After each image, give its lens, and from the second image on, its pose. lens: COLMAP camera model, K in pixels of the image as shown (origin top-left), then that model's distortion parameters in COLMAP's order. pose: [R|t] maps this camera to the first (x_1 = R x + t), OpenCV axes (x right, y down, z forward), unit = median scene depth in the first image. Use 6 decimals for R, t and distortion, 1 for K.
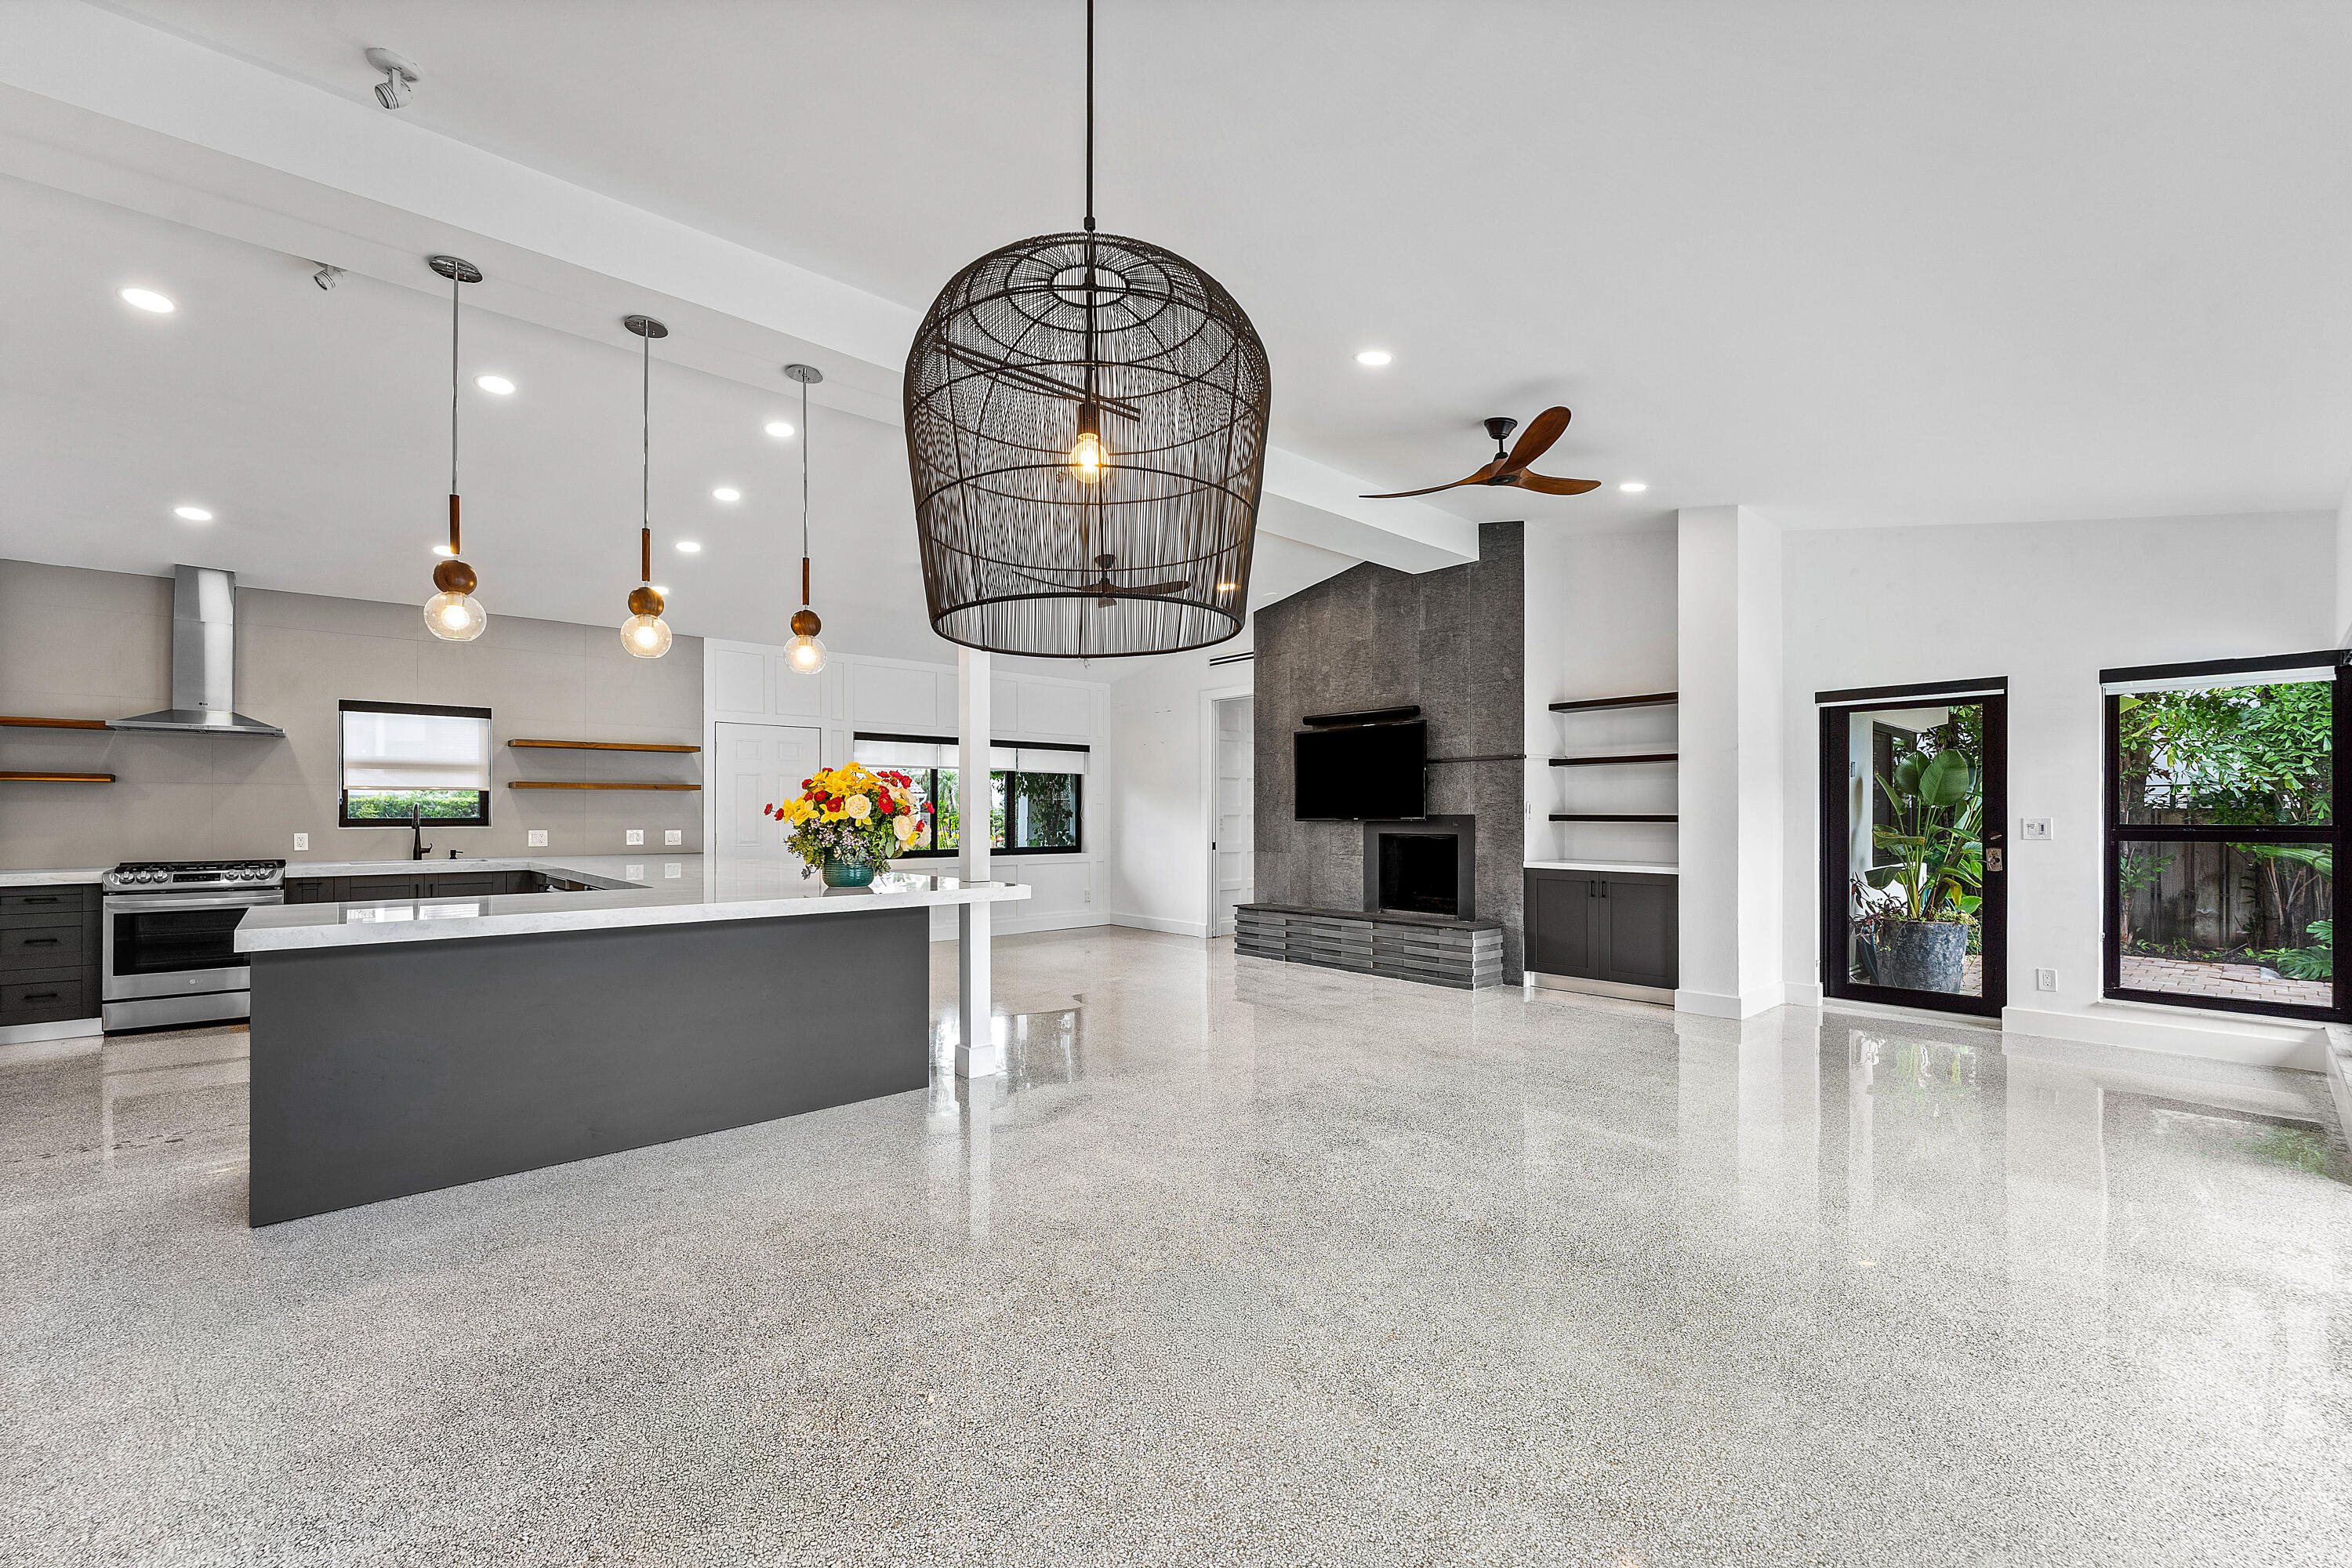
lens RADIAL K [[970.2, 0, 1170.8], [0, 970.2, 812.9], [0, 0, 1]] dist [0.003103, 0.000183]
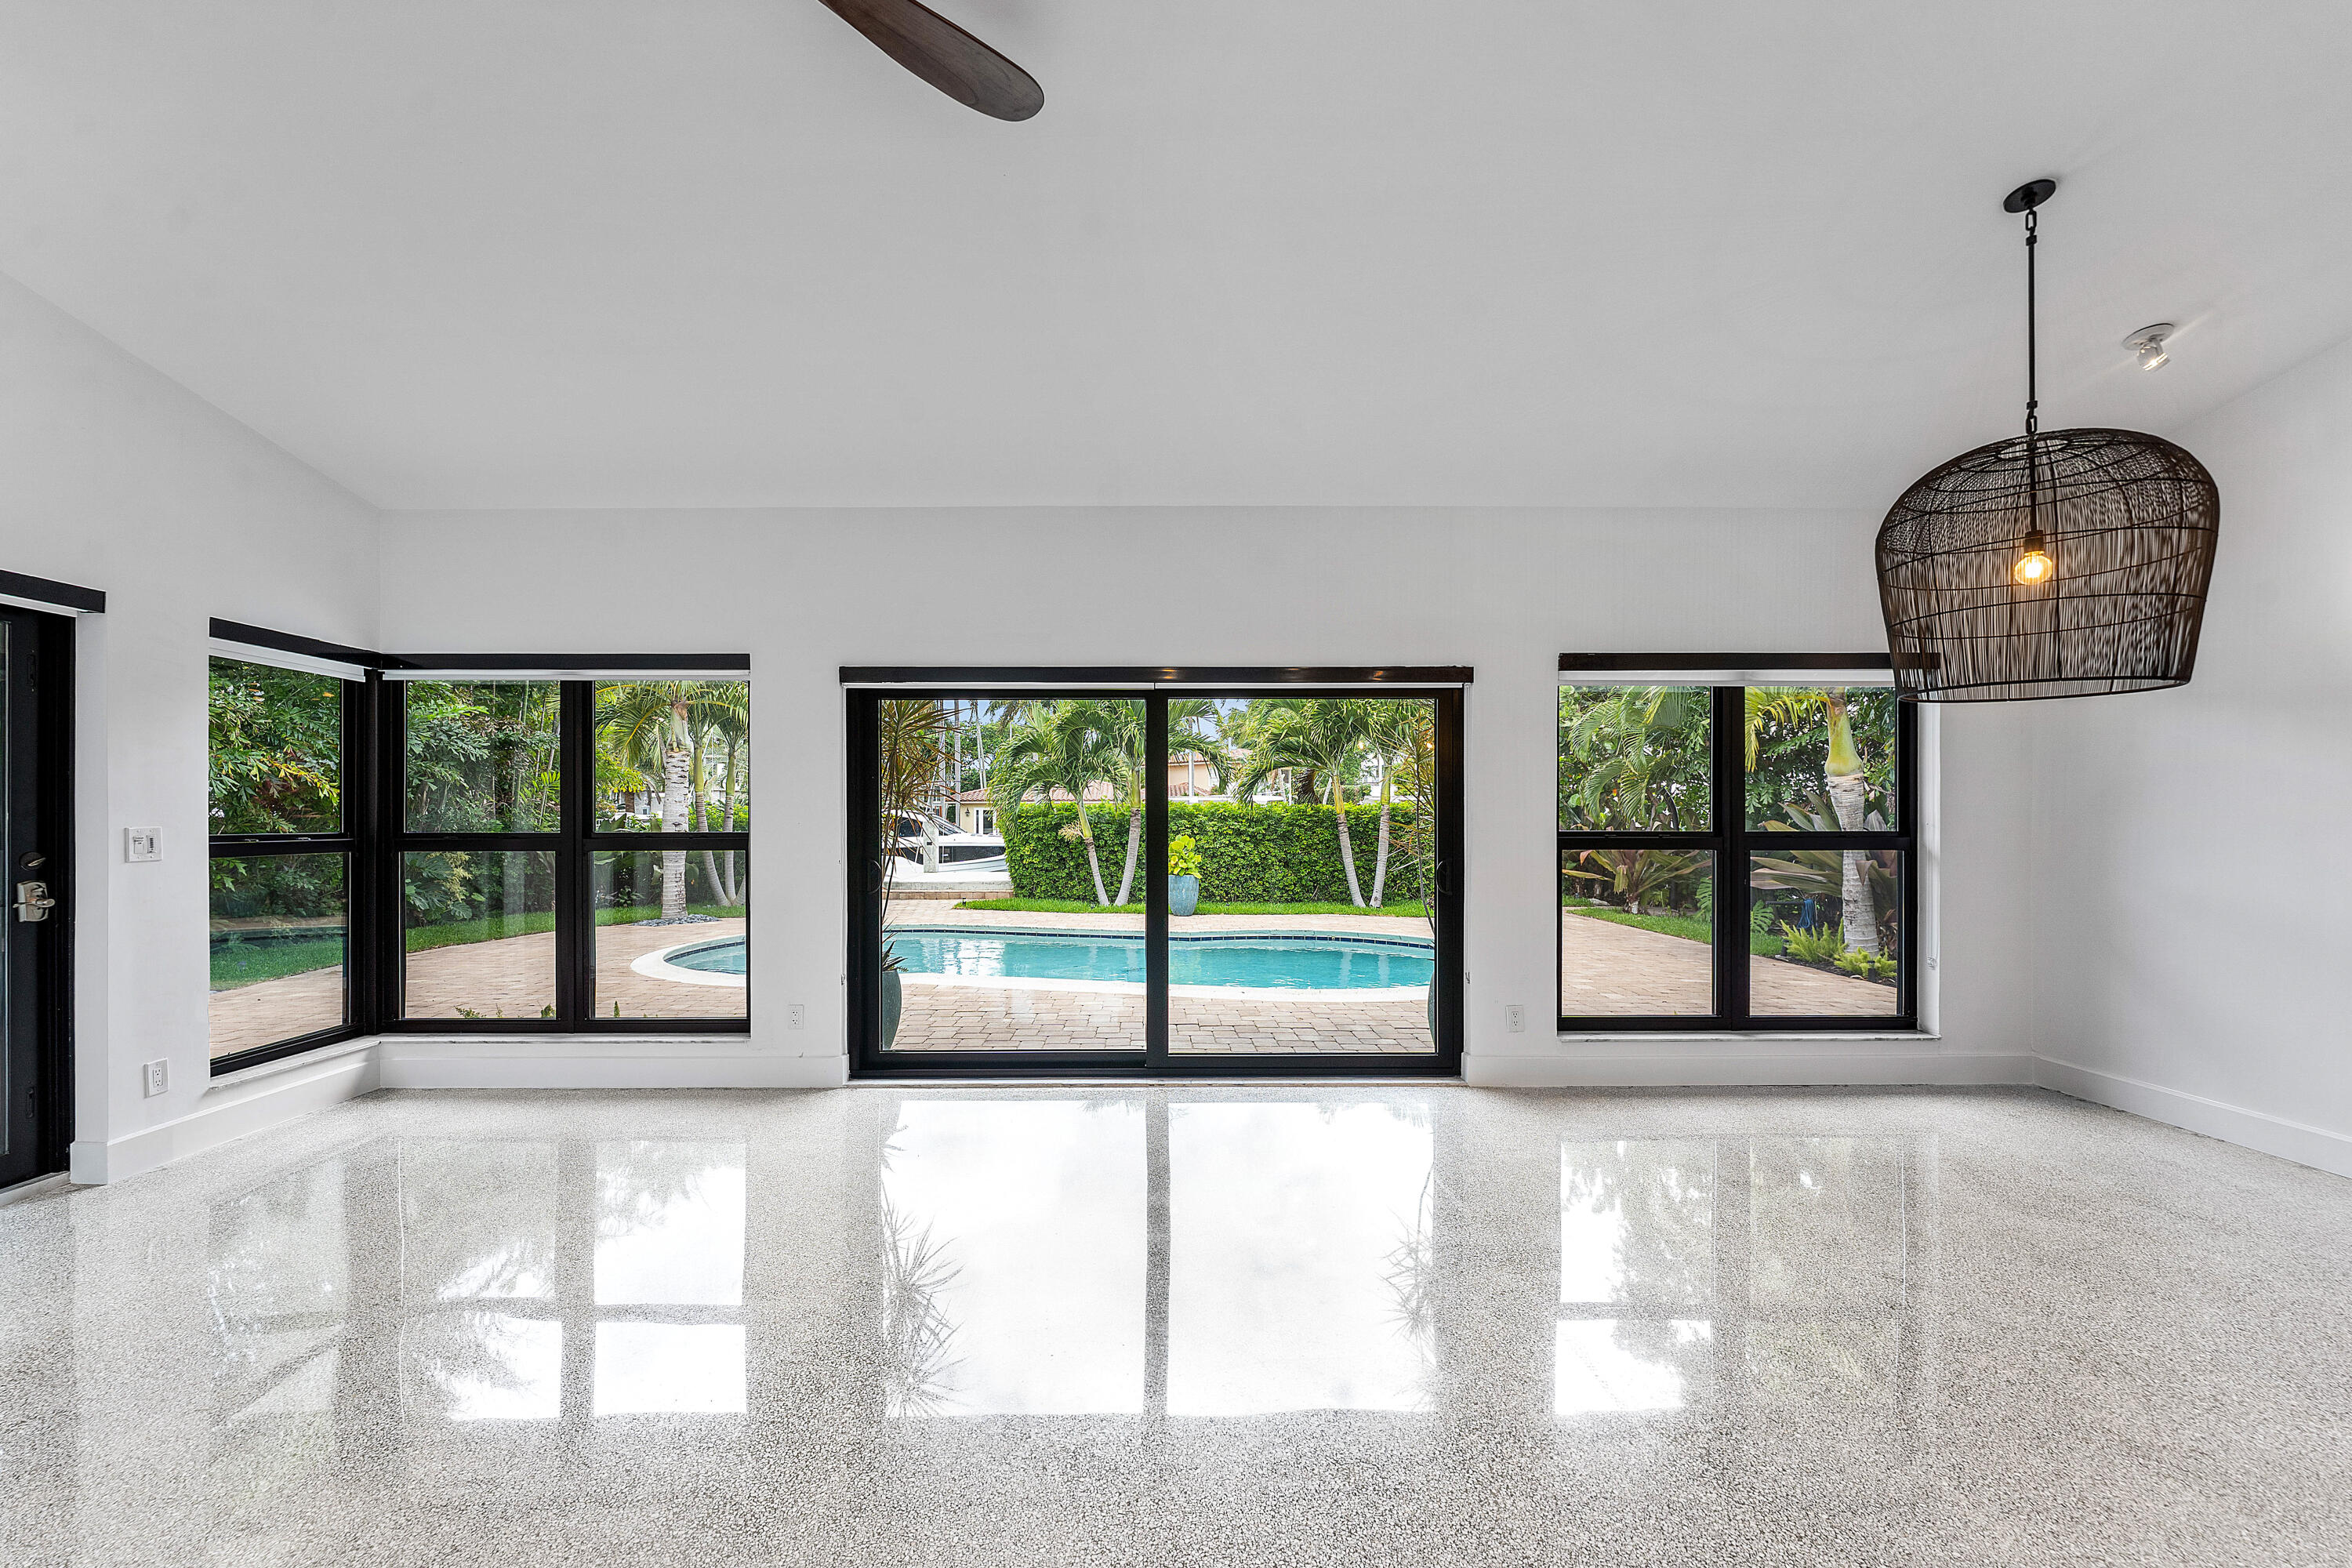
lens RADIAL K [[957.5, 0, 1146.0], [0, 957.5, 818.4], [0, 0, 1]] dist [-0.002649, -0.000299]
pose [[-0.748287, 0.002941, 0.663368, -0.011019], [0.002044, 0.999996, -0.002129, 0.001407], [-0.663372, -0.000237, -0.748290, 0.776399]]
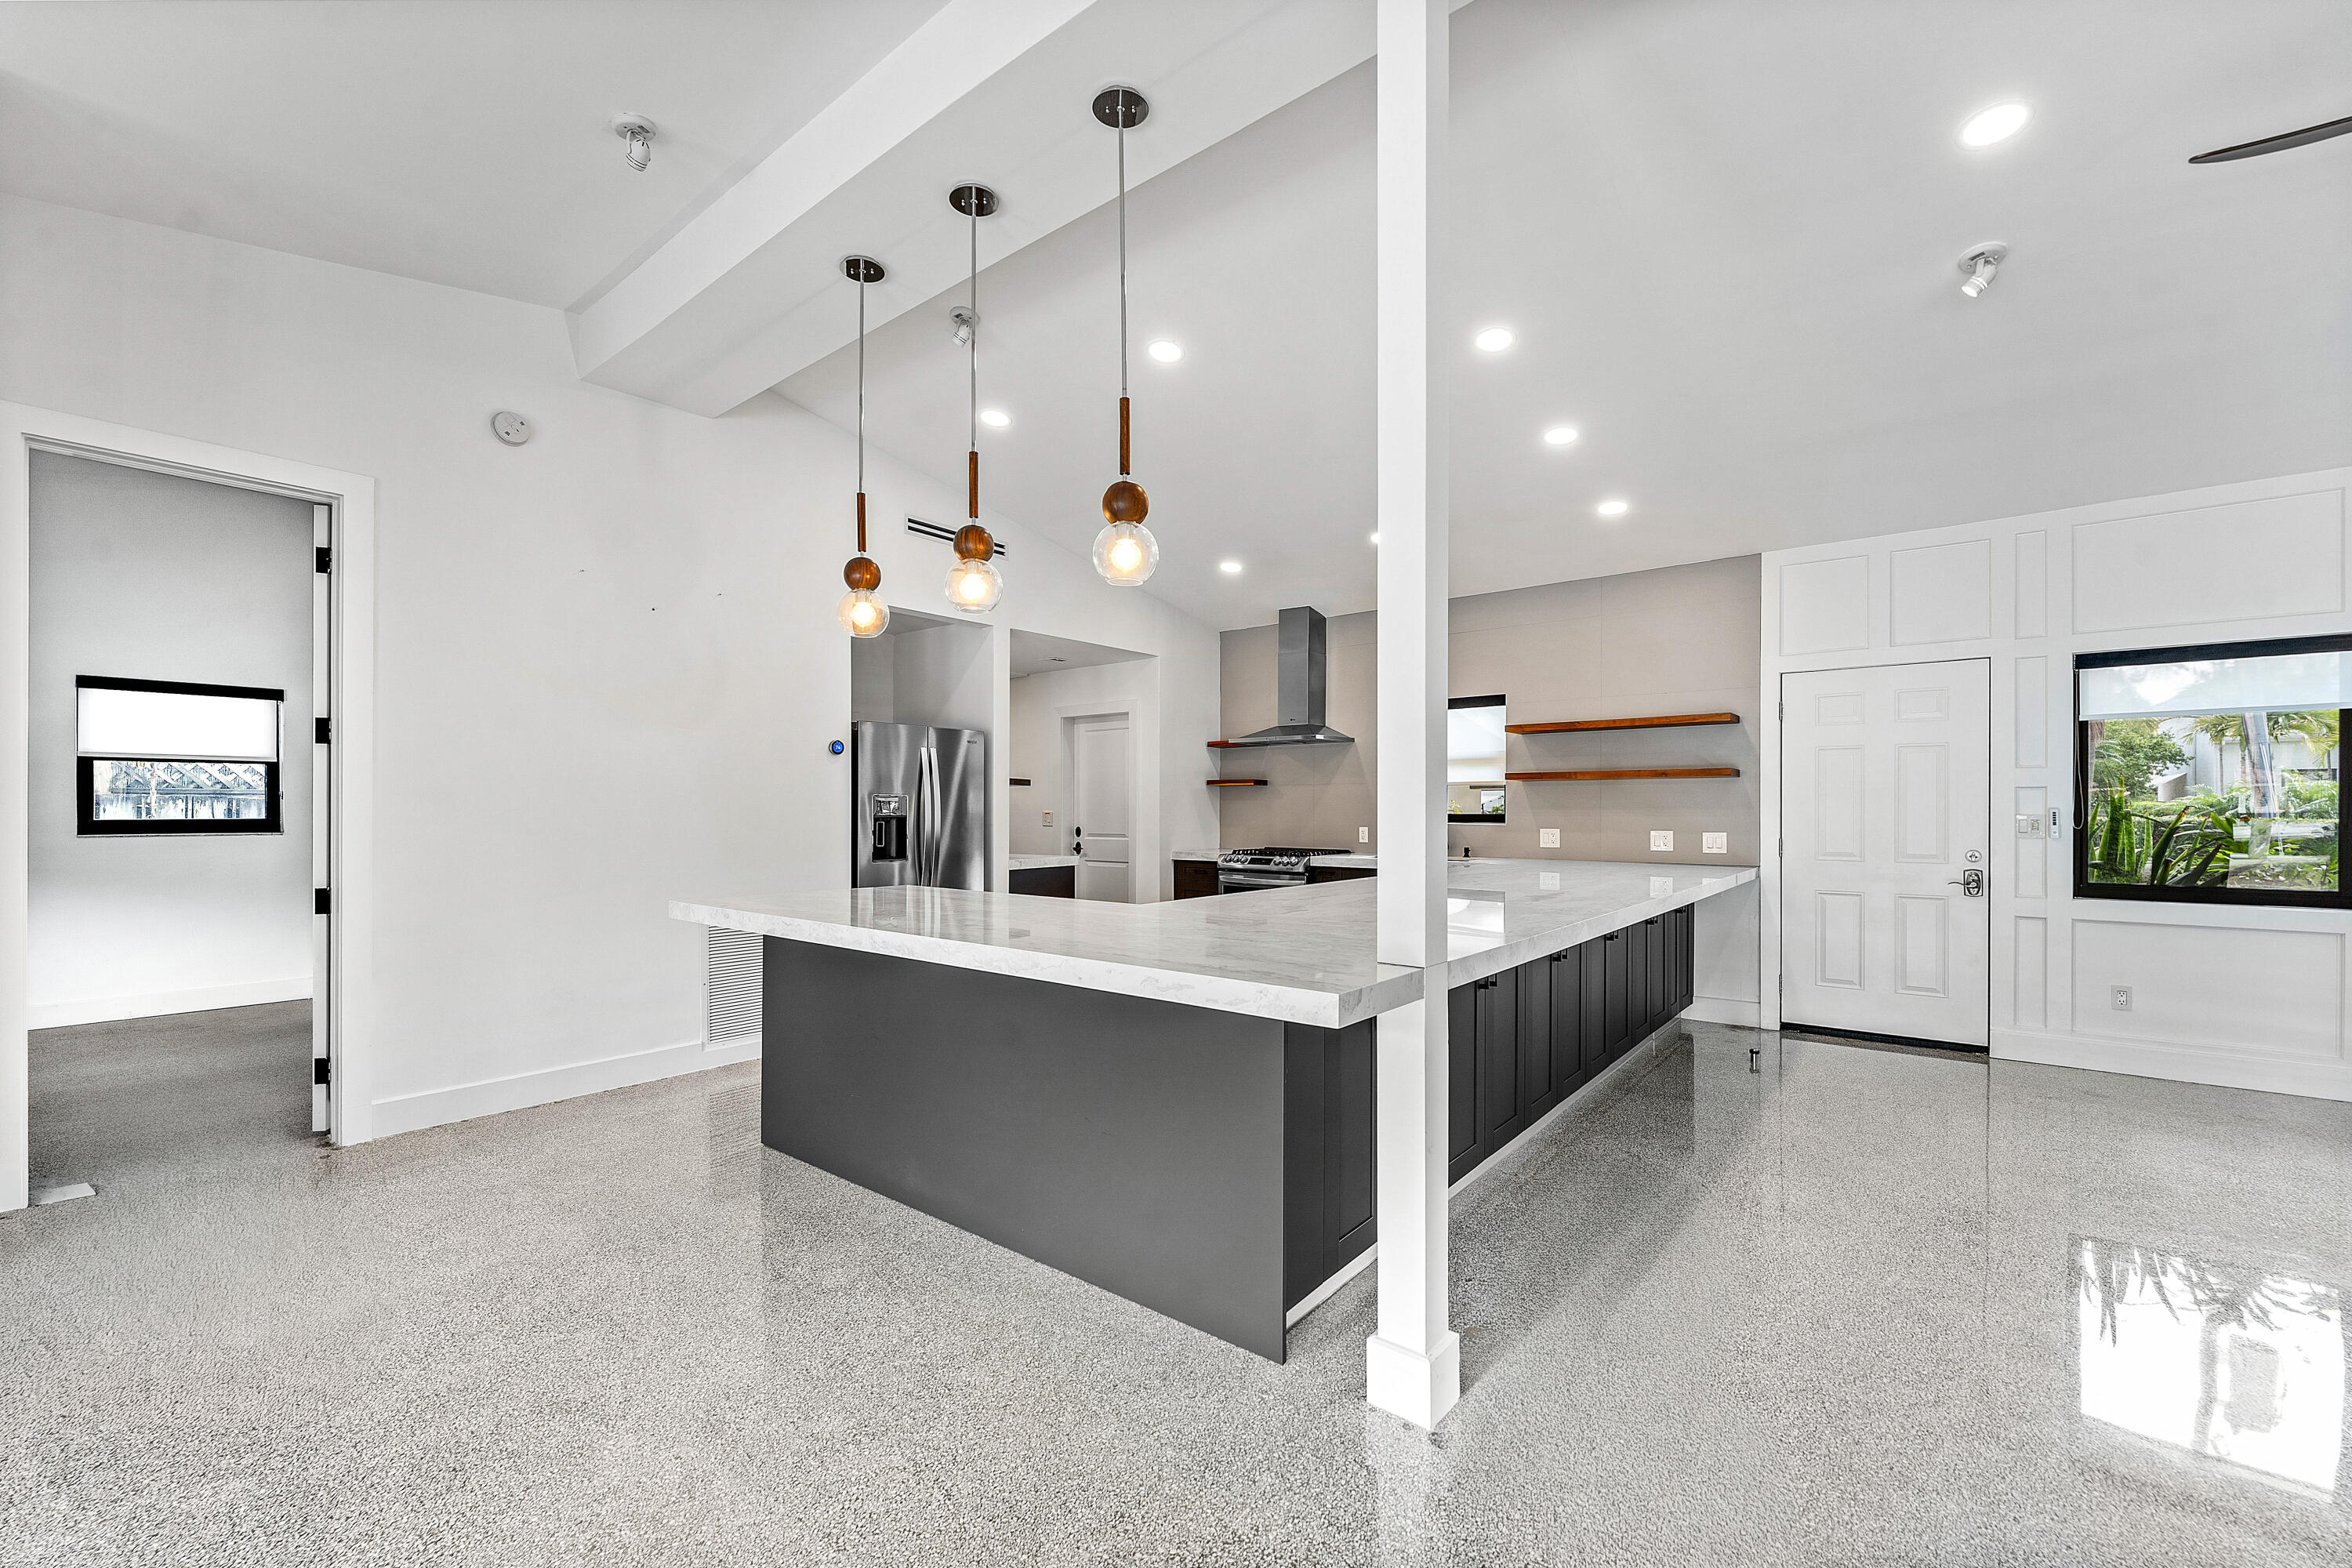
lens RADIAL K [[956.9, 0, 1170.9], [0, 956.9, 815.2], [0, 0, 1]] dist [0.000062, -0.002558]
pose [[0.155388, 0.006406, -0.987833, 0.135233], [-0.000330, 0.999979, 0.006433, 0.000243], [0.987853, -0.000674, 0.155387, 0.536196]]
